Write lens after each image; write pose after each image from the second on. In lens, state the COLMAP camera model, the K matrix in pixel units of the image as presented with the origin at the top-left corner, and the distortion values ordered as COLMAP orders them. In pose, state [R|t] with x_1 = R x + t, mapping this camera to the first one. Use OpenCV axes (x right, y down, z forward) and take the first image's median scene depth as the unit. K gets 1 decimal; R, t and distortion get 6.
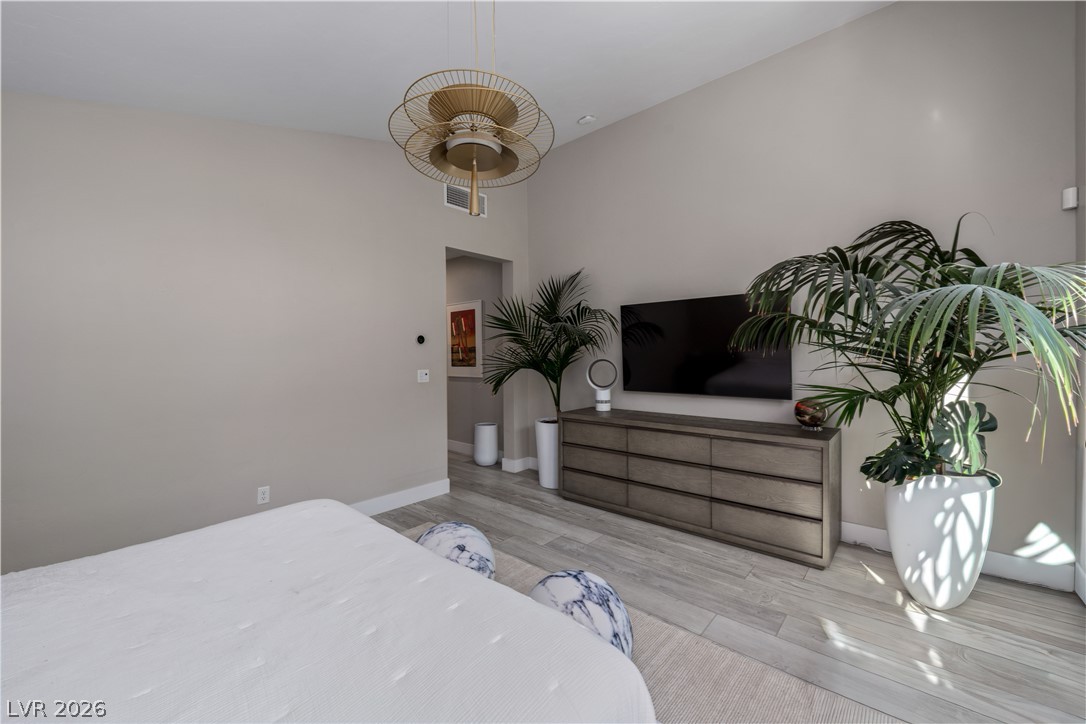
lens RADIAL K [[430.9, 0, 544.0], [0, 430.9, 362.4], [0, 0, 1]] dist [-0.000593, 0.000022]
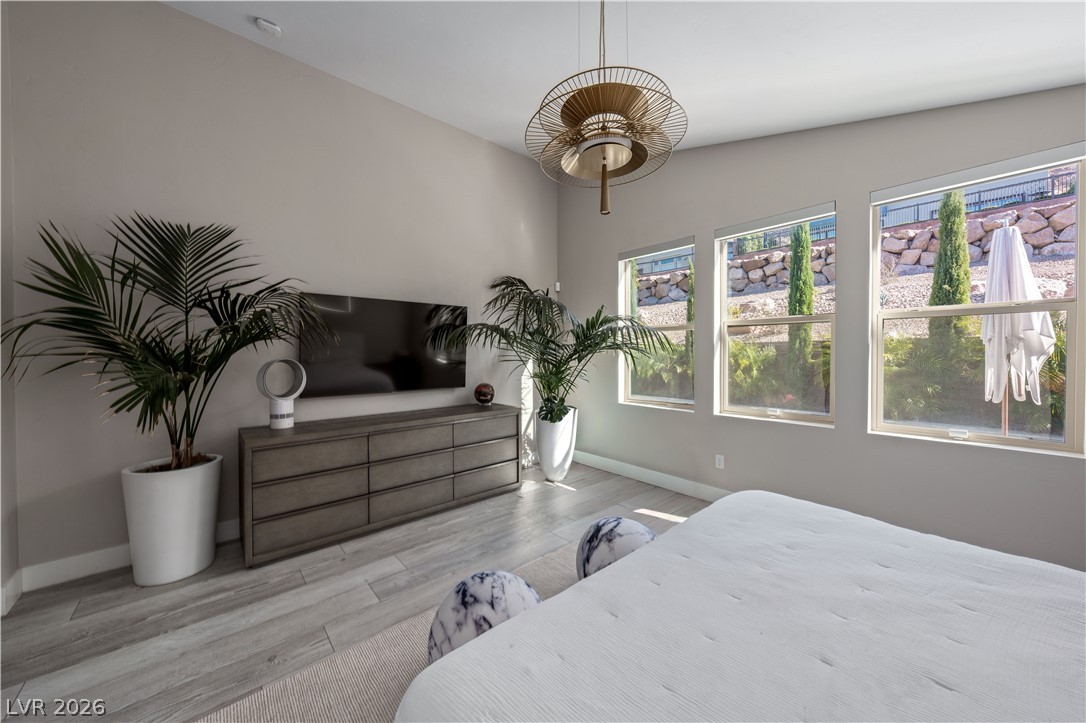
lens RADIAL K [[387.4, 0, 545.1], [0, 387.4, 356.4], [0, 0, 1]] dist [-0.000541, -0.000115]
pose [[0.125570, 0.002192, 0.992082, -0.574985], [0.026520, 0.999633, -0.005566, 0.002905], [-0.991730, 0.027009, 0.125466, 0.542760]]
